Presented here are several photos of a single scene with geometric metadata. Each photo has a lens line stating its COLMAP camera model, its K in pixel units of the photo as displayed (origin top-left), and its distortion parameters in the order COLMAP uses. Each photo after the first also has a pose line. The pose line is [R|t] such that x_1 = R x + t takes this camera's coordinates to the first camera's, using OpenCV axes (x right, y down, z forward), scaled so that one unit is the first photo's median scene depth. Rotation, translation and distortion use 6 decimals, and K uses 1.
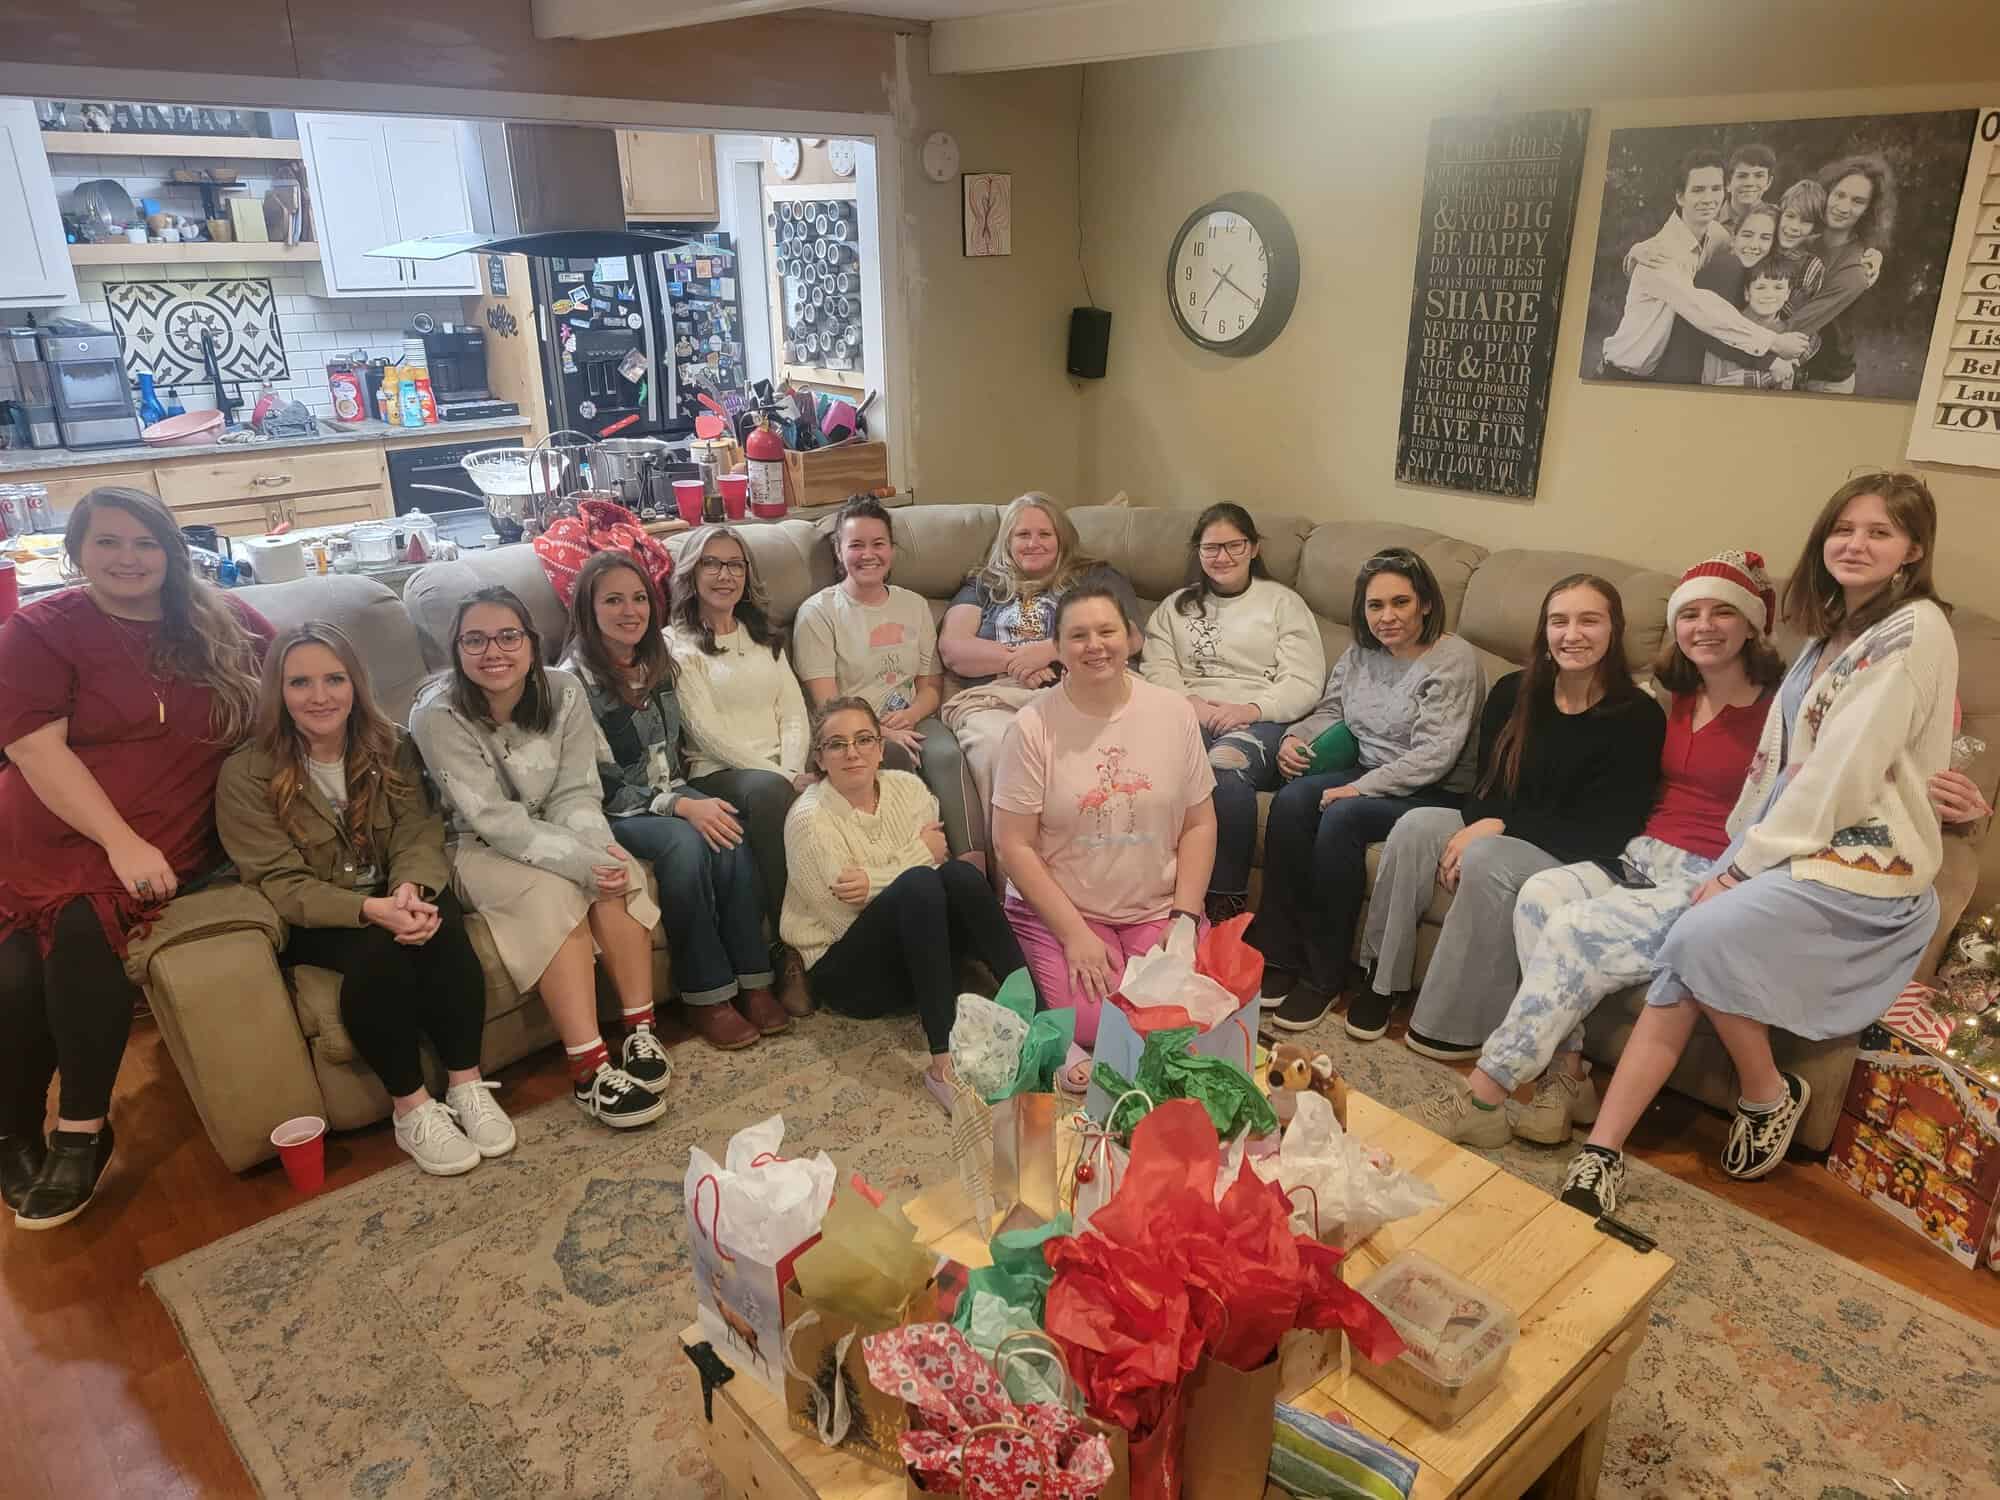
lens RADIAL K [[1406.3, 0, 1000.0], [0, 1406.3, 750.0], [0, 0, 1]] dist [0.001710, -0.001085]
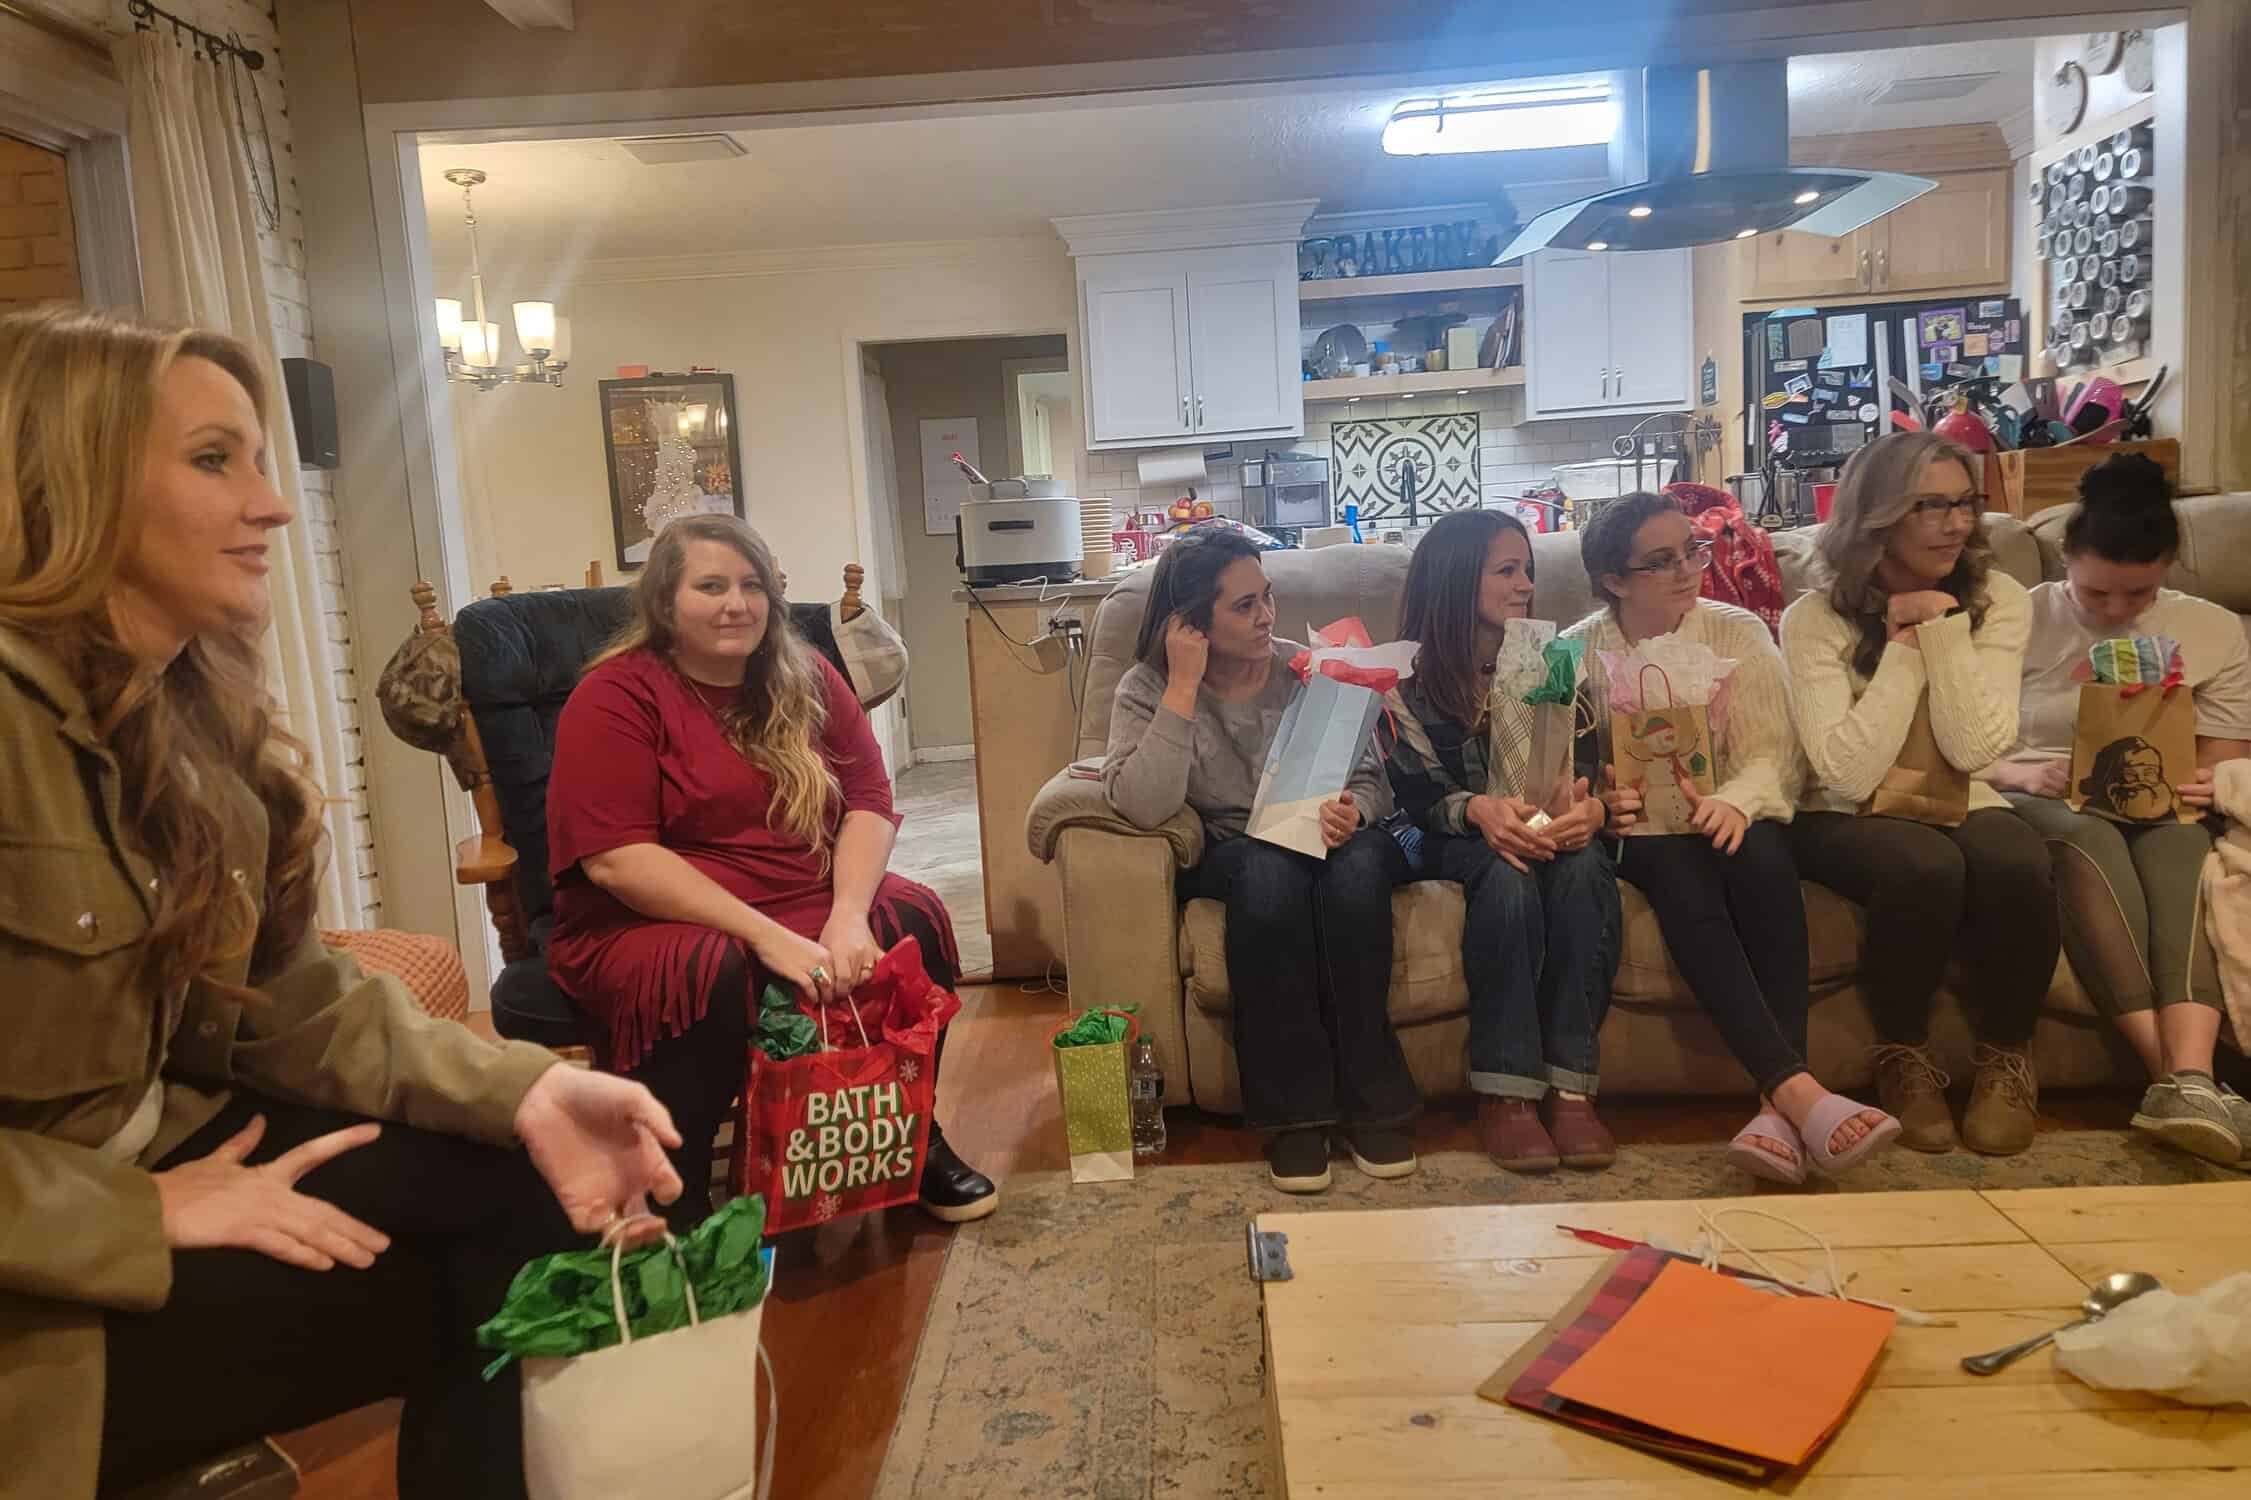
lens RADIAL K [[1533.2, 0, 1125.5], [0, 1533.2, 750.0], [0, 0, 1]] dist [0.033540, -0.000518]
pose [[0.713842, 0.041041, -0.699103, 0.067757], [-0.208726, 0.965378, -0.156454, 0.114591], [0.668478, 0.257605, 0.697694, 0.147337]]
